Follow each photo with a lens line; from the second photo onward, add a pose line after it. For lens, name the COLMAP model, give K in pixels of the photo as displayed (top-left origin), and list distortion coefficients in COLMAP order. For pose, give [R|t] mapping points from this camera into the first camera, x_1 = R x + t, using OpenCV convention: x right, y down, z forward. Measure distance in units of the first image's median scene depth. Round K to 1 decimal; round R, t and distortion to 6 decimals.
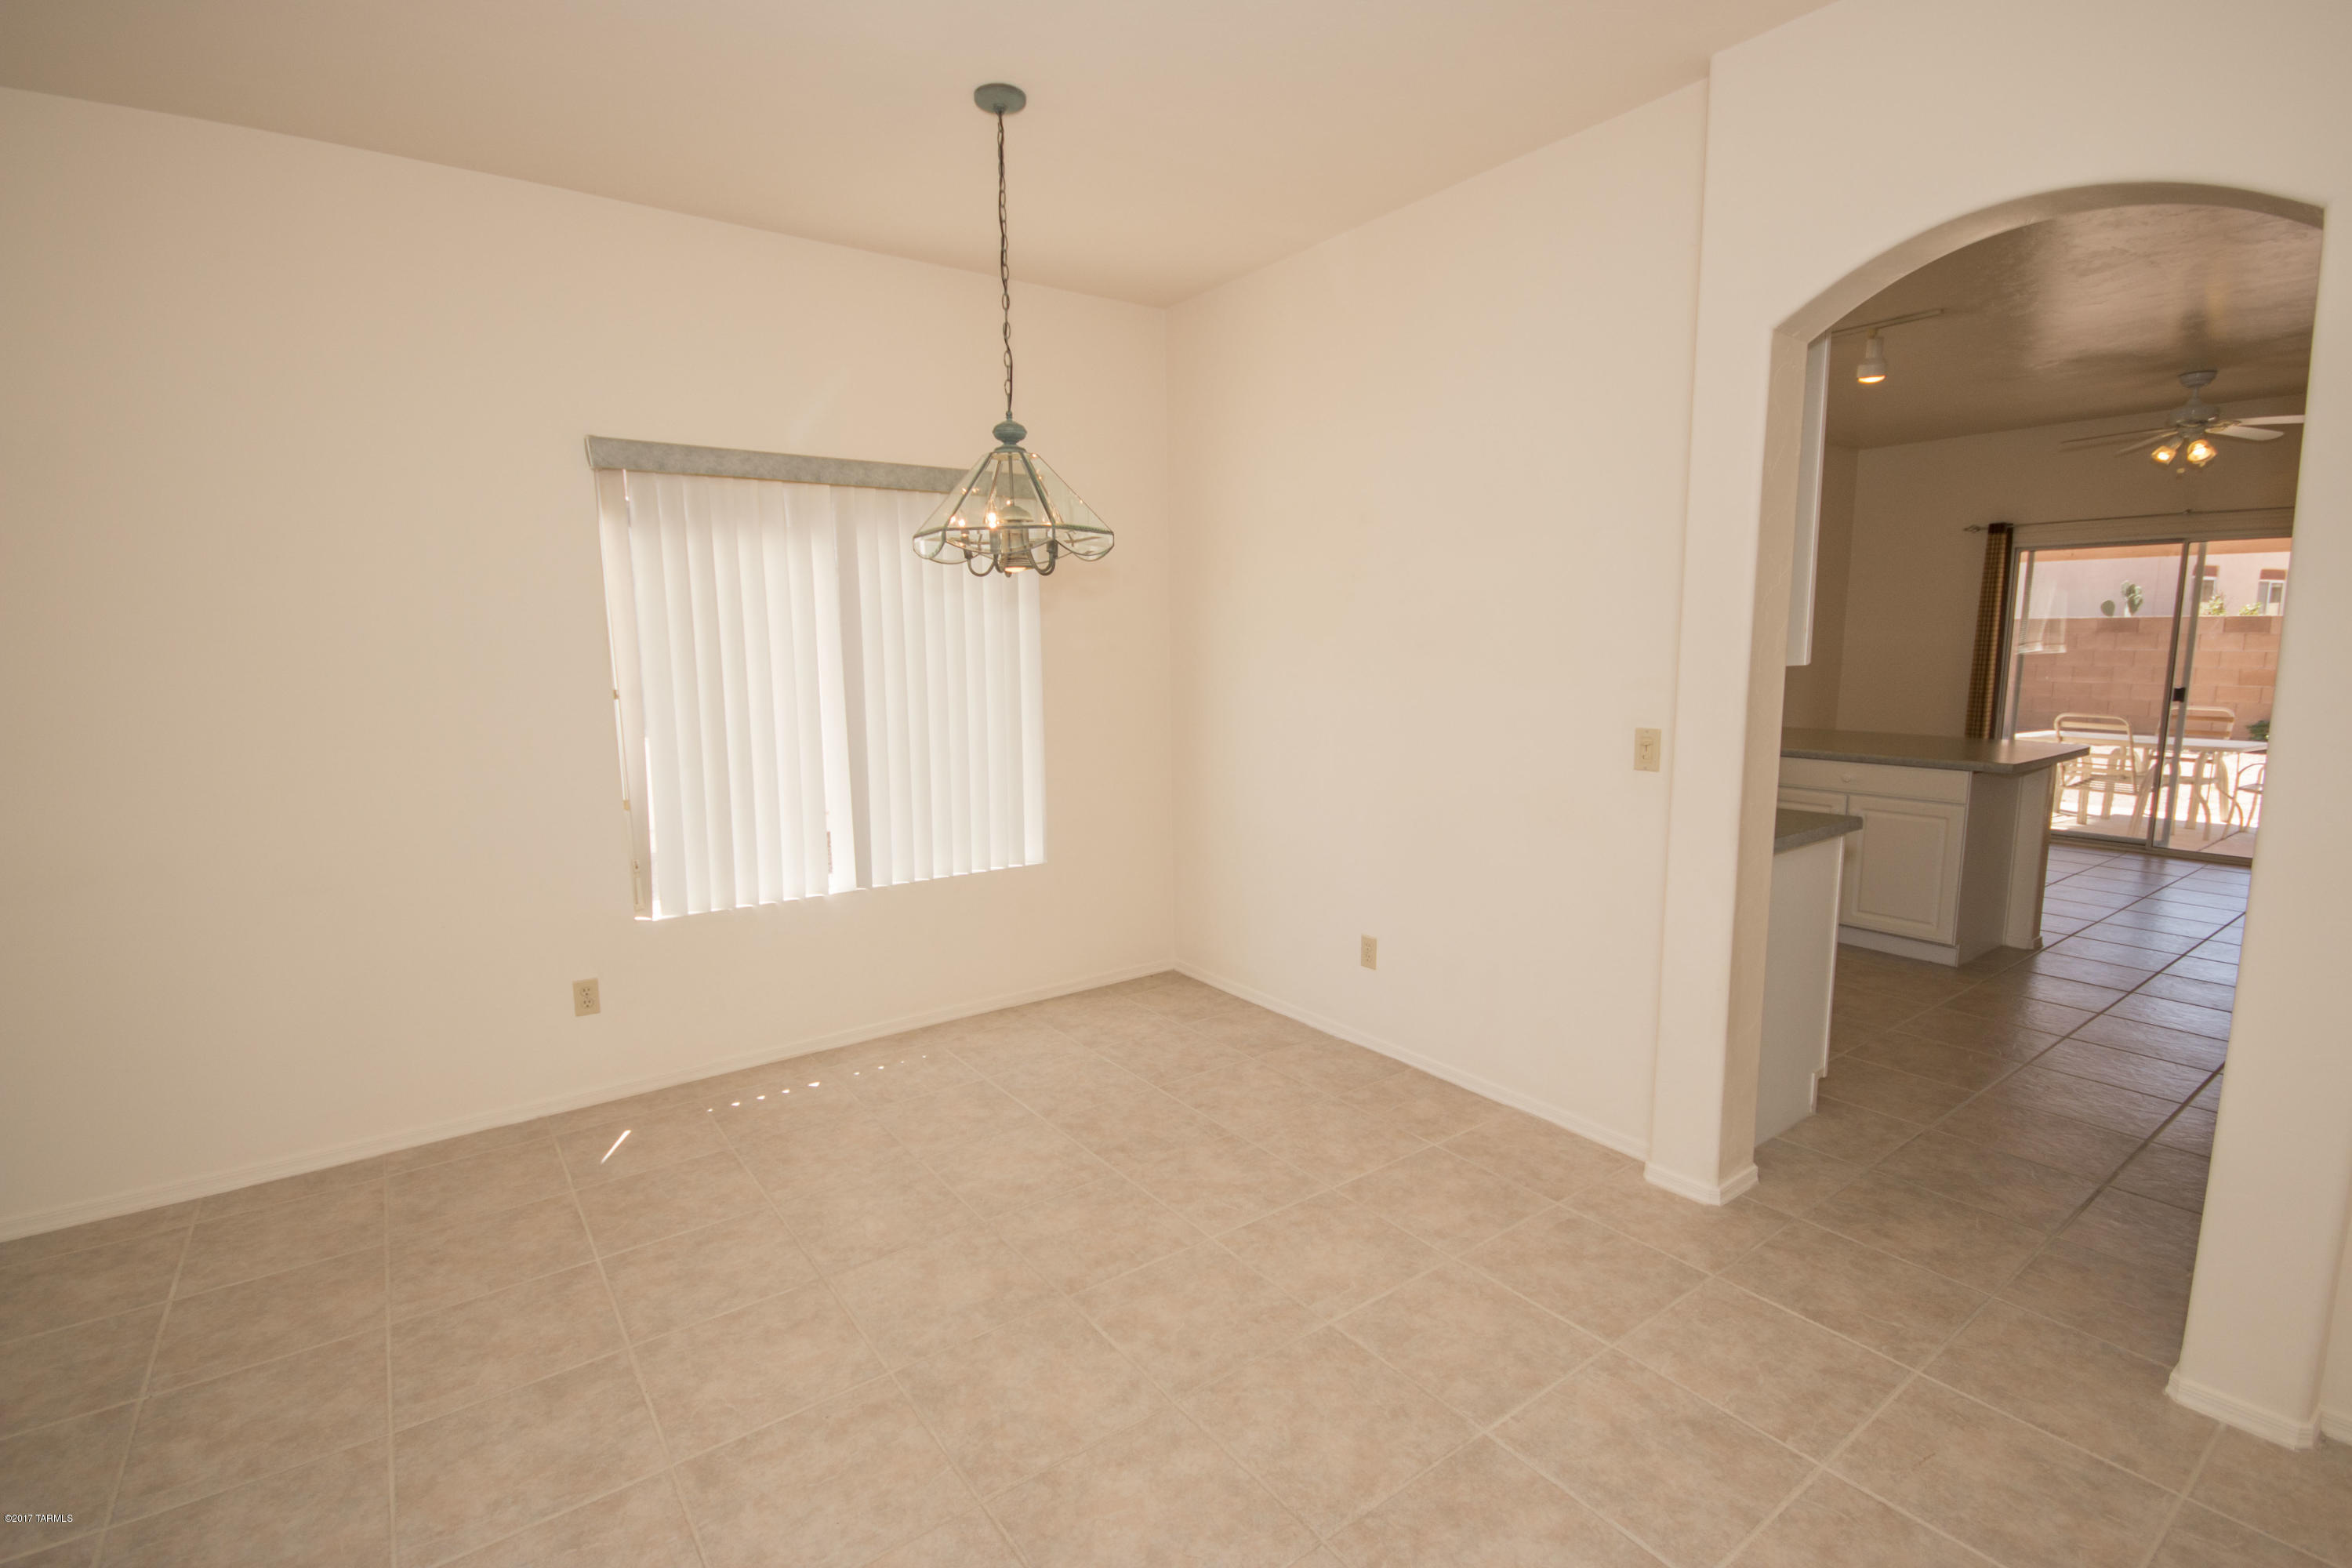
lens RADIAL K [[1075.9, 0, 1165.4], [0, 1075.9, 800.7], [0, 0, 1]] dist [-0.000676, -0.008722]
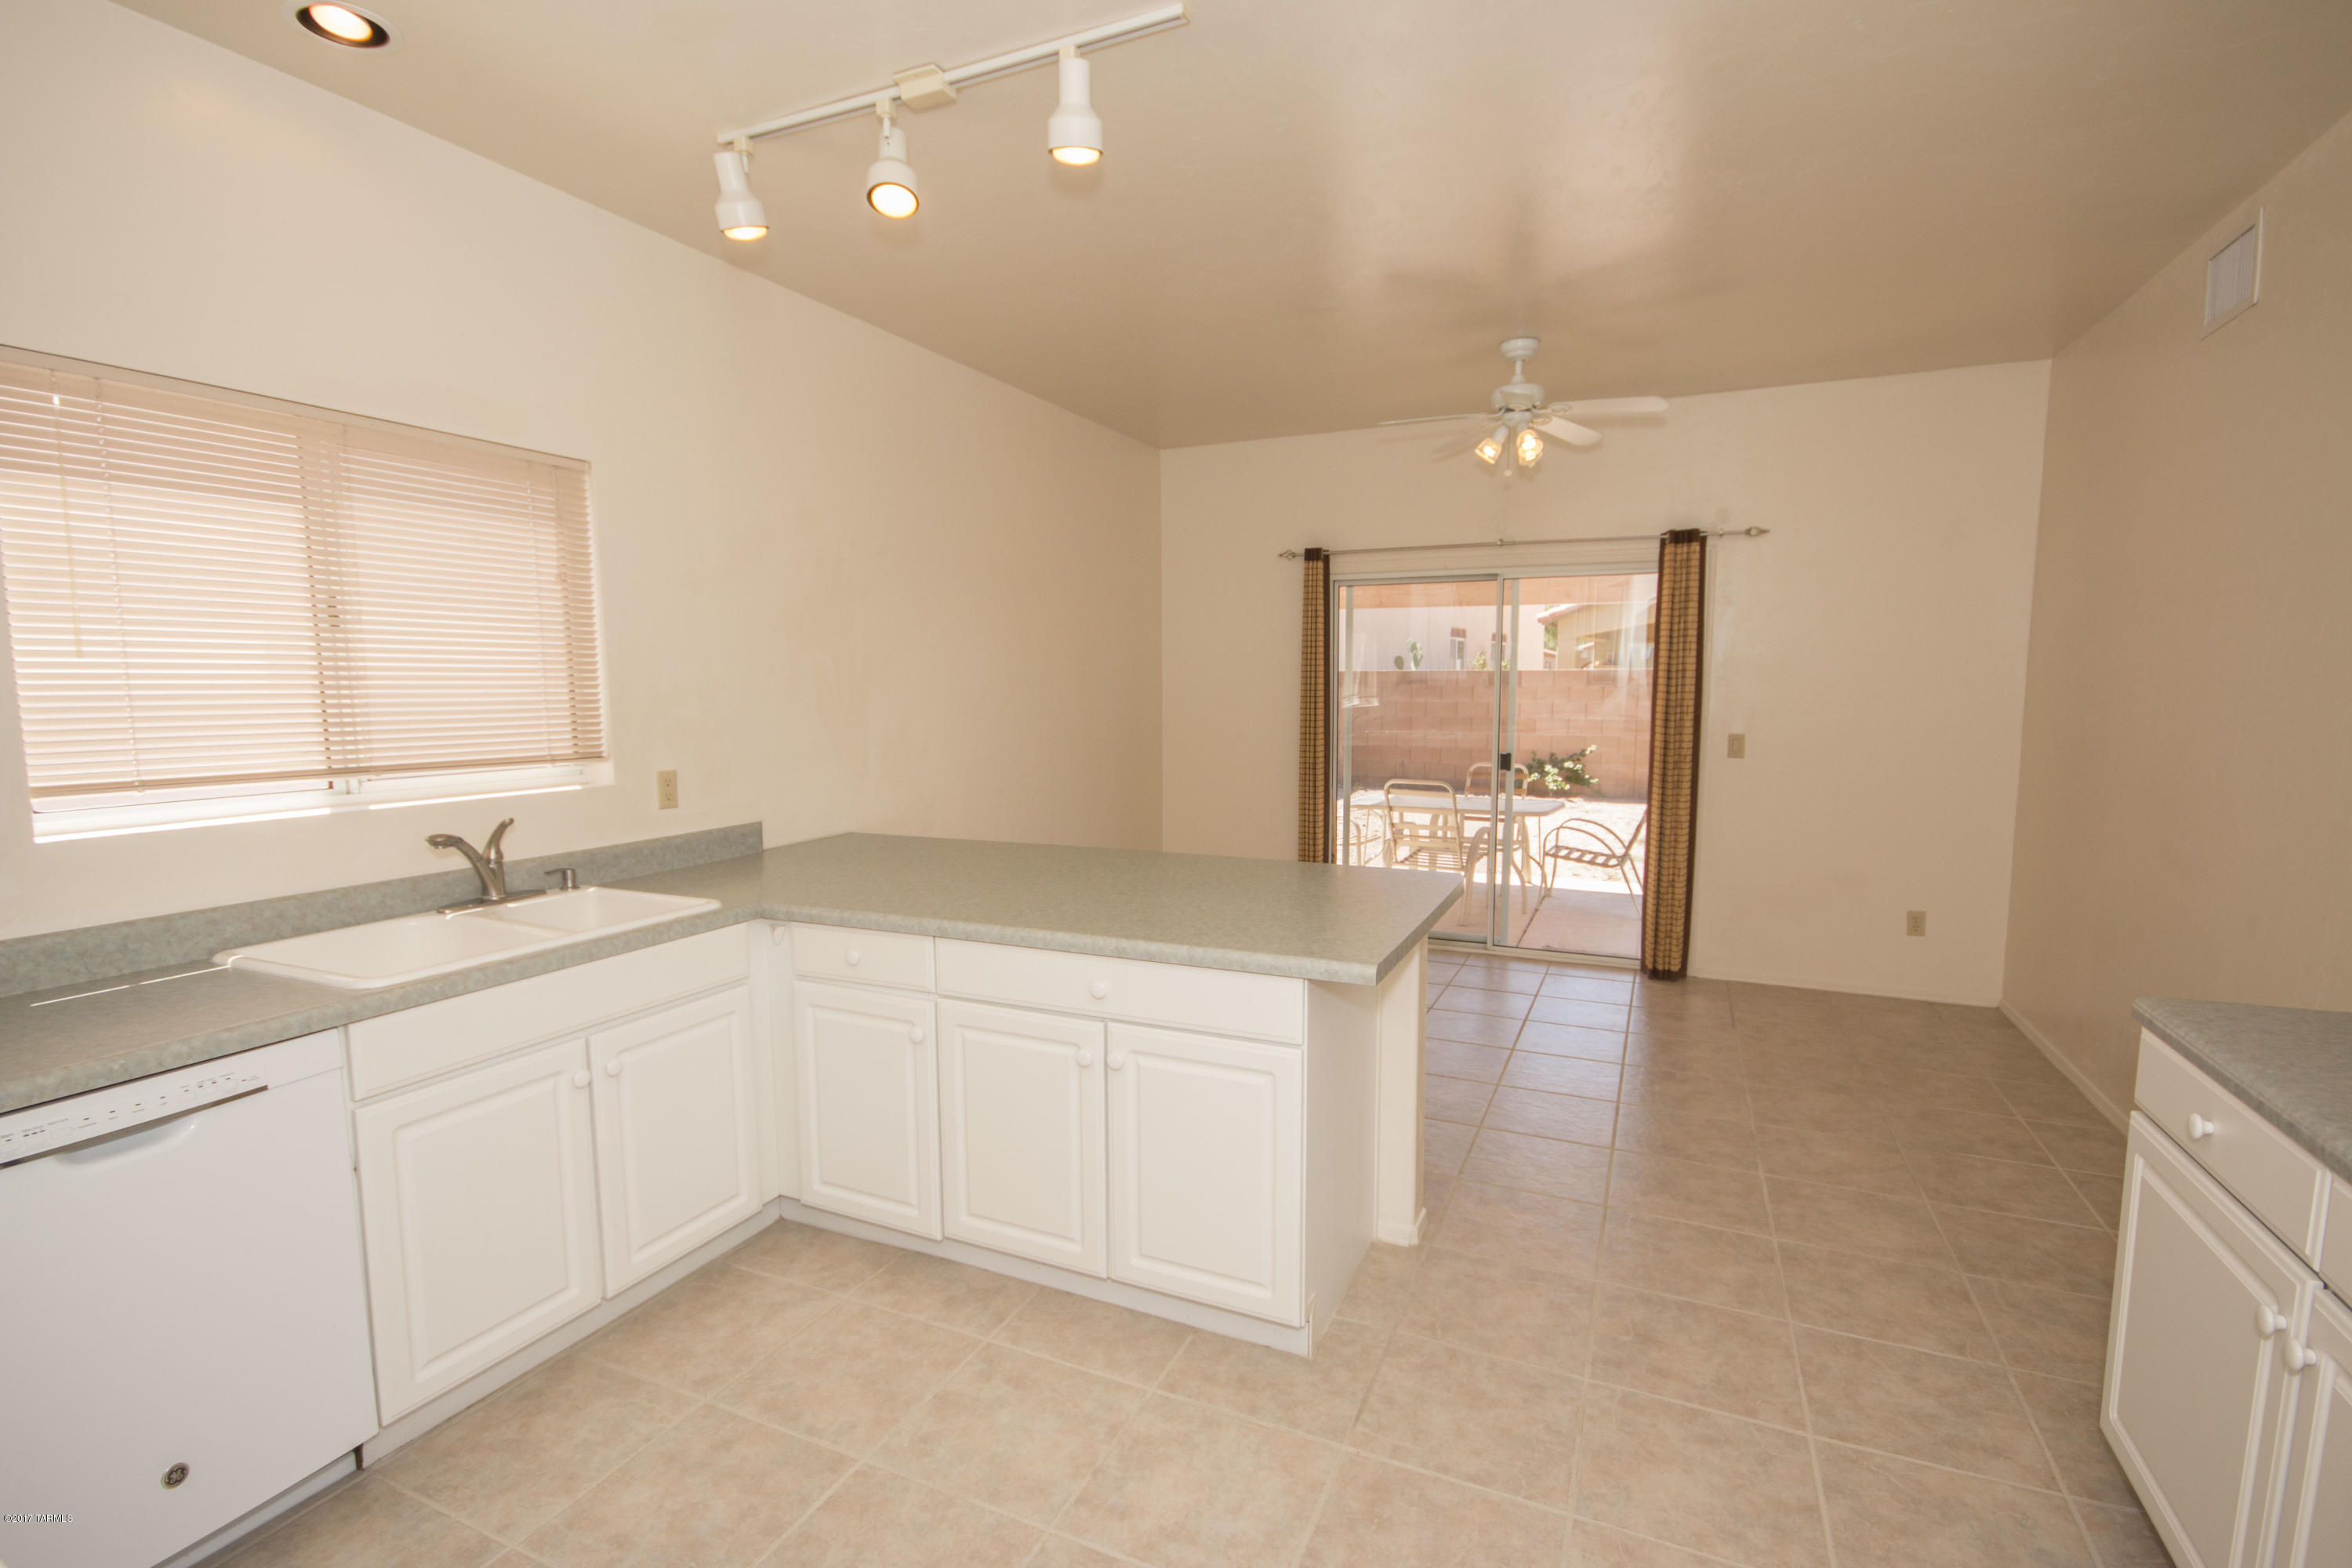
lens RADIAL K [[1076.1, 0, 1172.4], [0, 1076.1, 800.9], [0, 0, 1]] dist [-0.000970, -0.003499]
pose [[0.867557, -0.047937, 0.495022, 0.249463], [0.069560, 0.997256, -0.025336, -0.053861], [-0.492449, 0.056414, 0.868511, 0.325636]]
